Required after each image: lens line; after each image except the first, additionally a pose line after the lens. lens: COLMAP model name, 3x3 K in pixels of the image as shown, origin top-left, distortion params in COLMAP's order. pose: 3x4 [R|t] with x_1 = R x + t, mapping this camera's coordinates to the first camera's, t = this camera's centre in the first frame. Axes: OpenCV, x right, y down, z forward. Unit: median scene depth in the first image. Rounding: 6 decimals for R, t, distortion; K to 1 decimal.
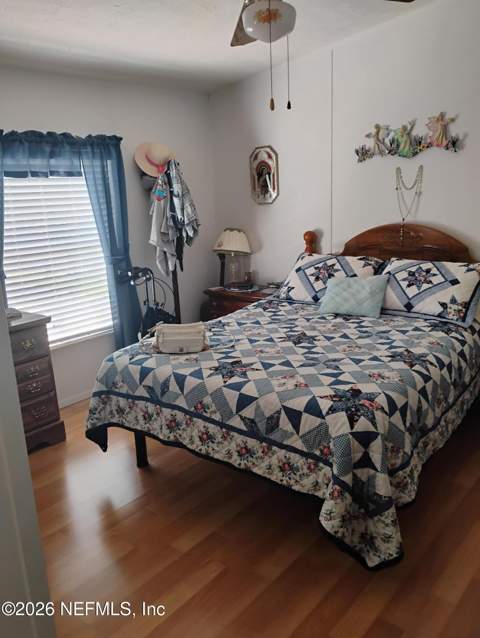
lens RADIAL K [[527.8, 0, 240.2], [0, 527.8, 324.0], [0, 0, 1]] dist [0.029028, -0.020258]
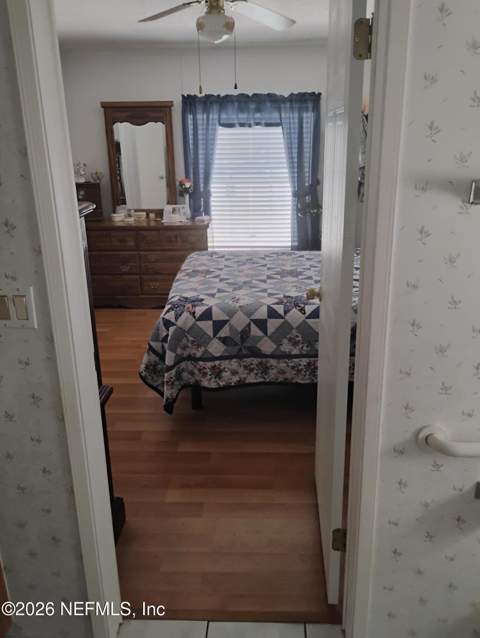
lens RADIAL K [[527.8, 0, 240.2], [0, 527.8, 314.8], [0, 0, 1]] dist [0.029028, -0.020258]
pose [[0.616798, 0.291209, -0.731271, 0.772276], [-0.210207, 0.956244, 0.203496, -0.084340], [0.758533, 0.028202, 0.651024, 0.094672]]
